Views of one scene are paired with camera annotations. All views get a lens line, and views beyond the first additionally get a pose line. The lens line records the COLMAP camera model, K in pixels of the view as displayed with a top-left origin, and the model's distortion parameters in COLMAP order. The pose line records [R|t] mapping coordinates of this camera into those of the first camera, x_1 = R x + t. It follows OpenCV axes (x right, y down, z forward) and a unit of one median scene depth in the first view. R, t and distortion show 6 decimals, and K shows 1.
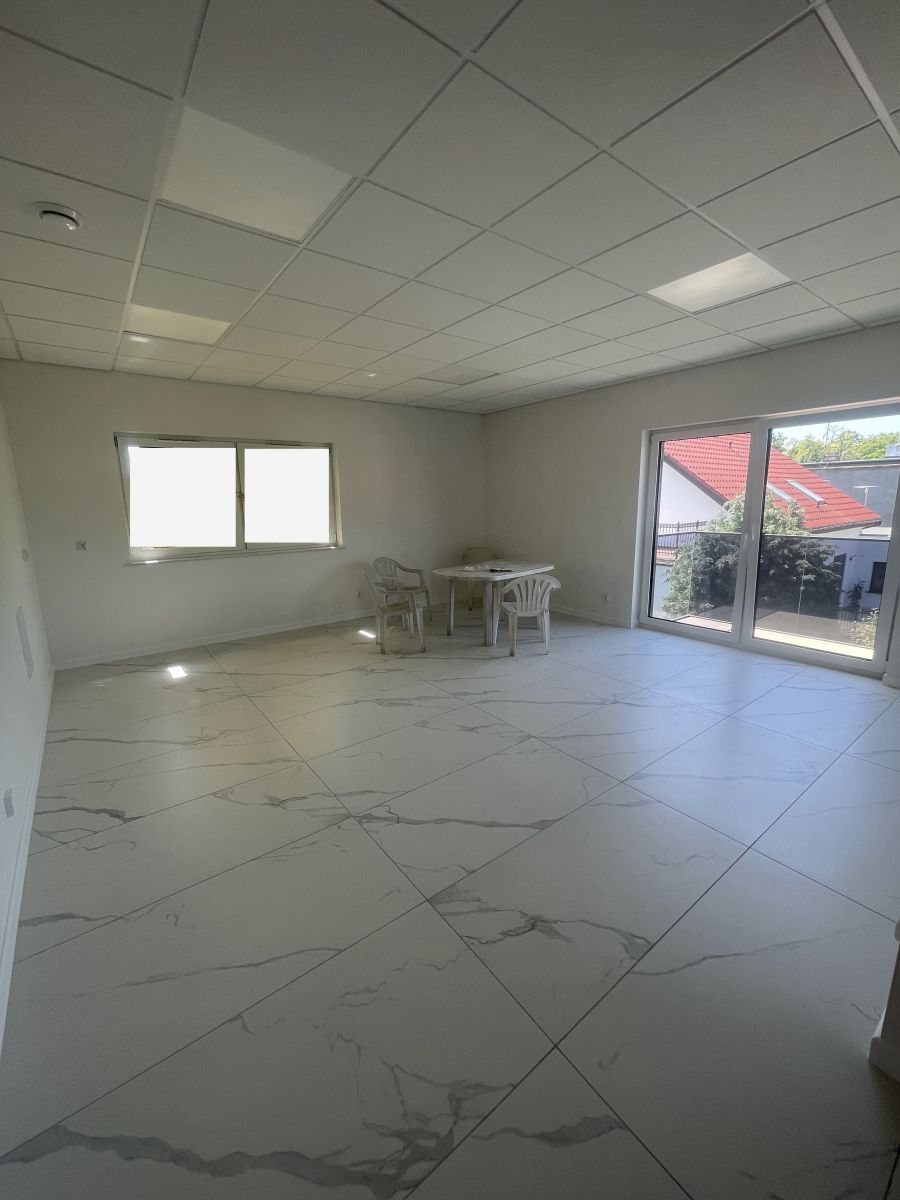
lens RADIAL K [[486.5, 0, 446.5], [0, 486.5, 592.2], [0, 0, 1]] dist [-0.003534, -0.000152]
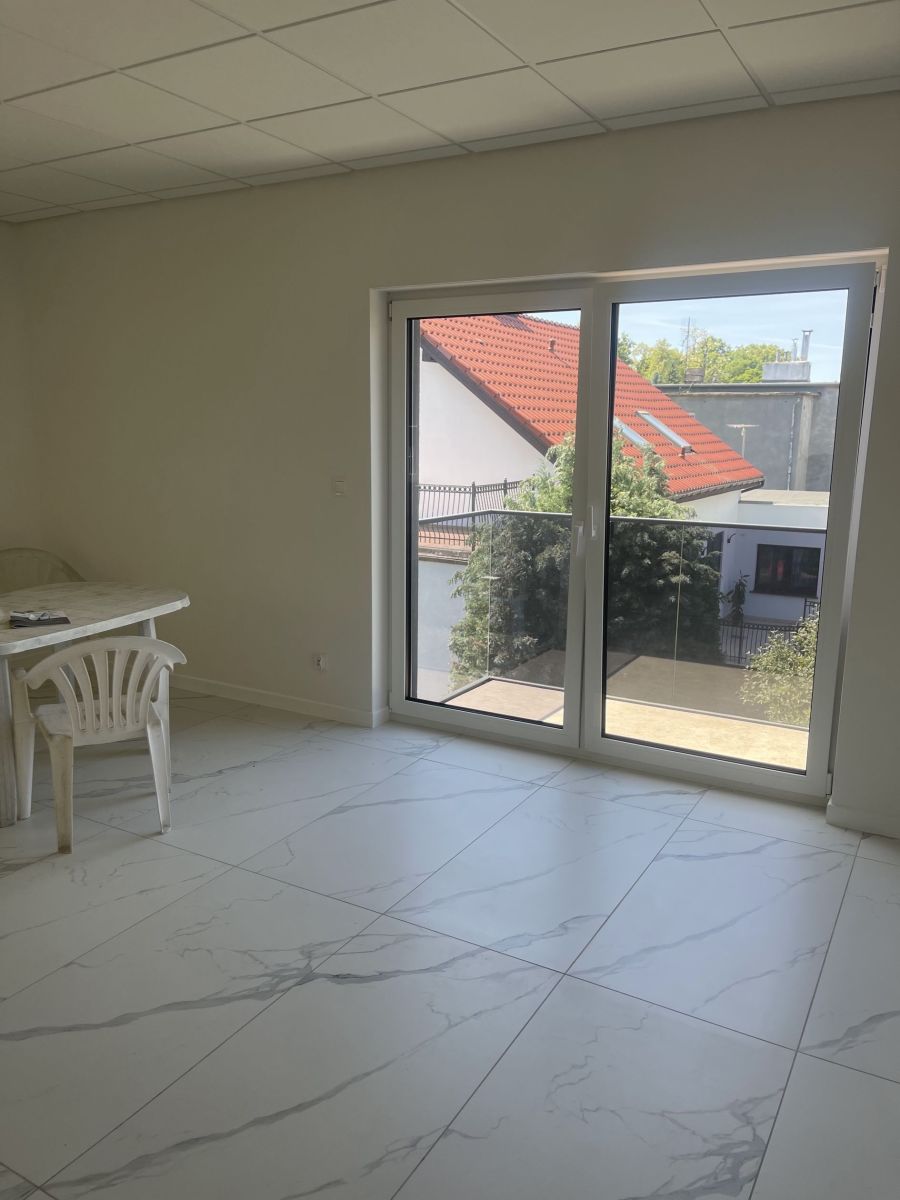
lens RADIAL K [[901.1, 0, 448.2], [0, 901.1, 603.7], [0, 0, 1]] dist [-0.001811, 0.003321]
pose [[0.920425, -0.047739, 0.387993, 0.085110], [0.047340, 0.998823, 0.010594, -0.032127], [-0.388042, 0.008617, 0.921602, 0.135174]]
